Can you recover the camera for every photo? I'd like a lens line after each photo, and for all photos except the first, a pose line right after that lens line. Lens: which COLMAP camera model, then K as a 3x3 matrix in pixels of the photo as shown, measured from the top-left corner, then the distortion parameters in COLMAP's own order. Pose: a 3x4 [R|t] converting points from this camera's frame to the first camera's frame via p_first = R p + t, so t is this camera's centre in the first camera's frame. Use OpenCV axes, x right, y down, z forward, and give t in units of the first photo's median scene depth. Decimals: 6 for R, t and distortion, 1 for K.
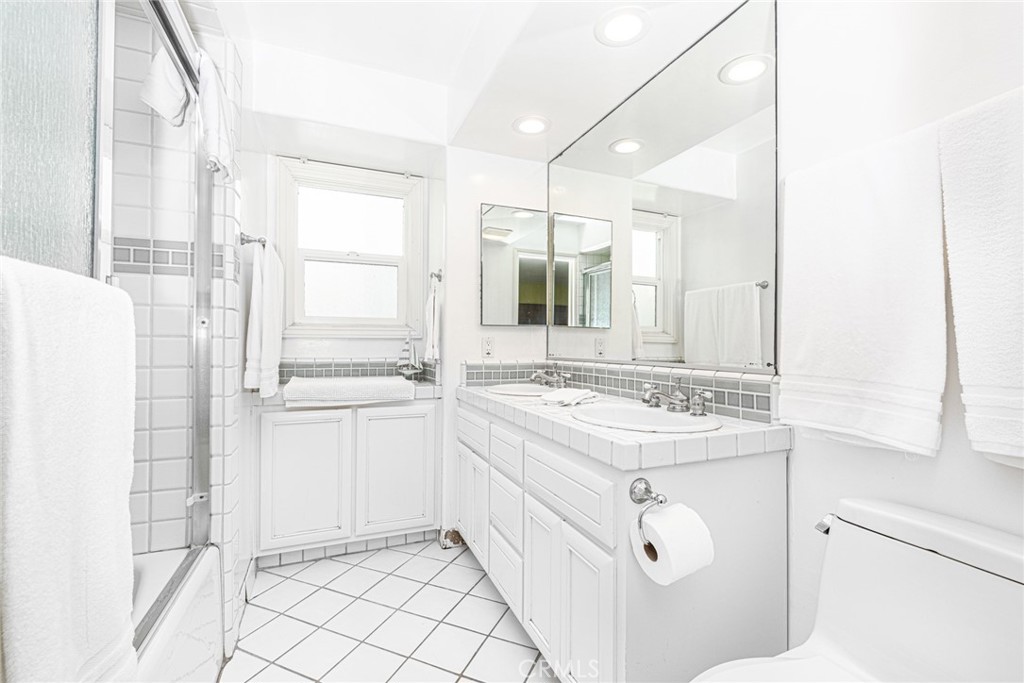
lens RADIAL K [[438.6, 0, 512.0], [0, 438.6, 341.5], [0, 0, 1]] dist [0.000674, 0.000114]
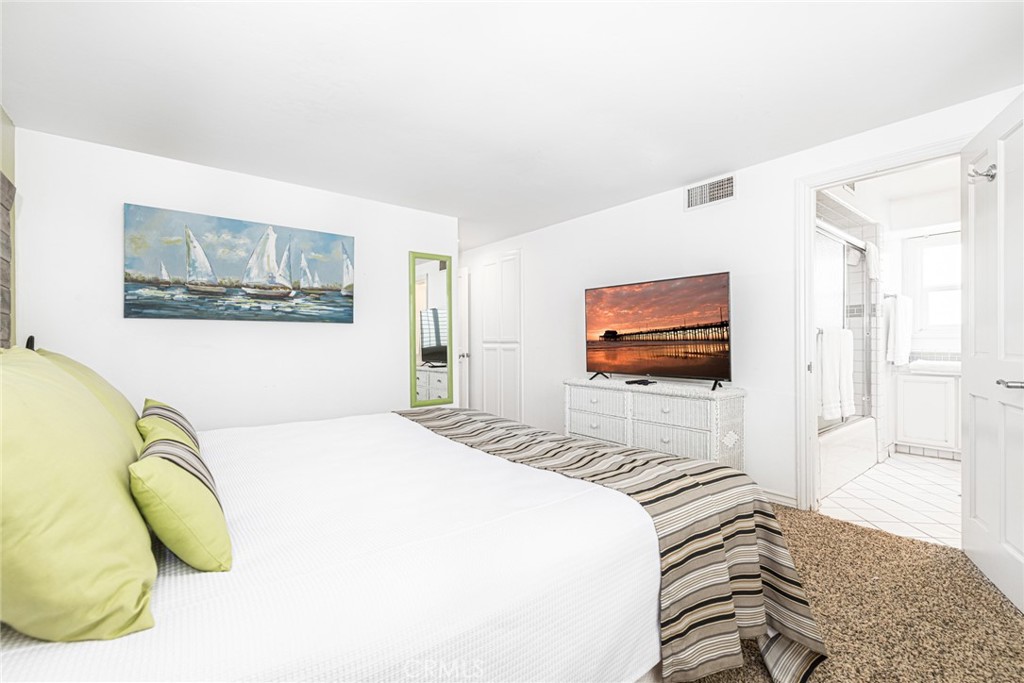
lens RADIAL K [[438.6, 0, 512.0], [0, 438.6, 341.5], [0, 0, 1]] dist [0.000674, 0.000114]
pose [[0.277786, -0.002556, -0.960639, 0.910258], [0.010116, 0.999949, 0.000265, -0.013611], [0.960590, -0.009792, 0.277798, -1.317551]]
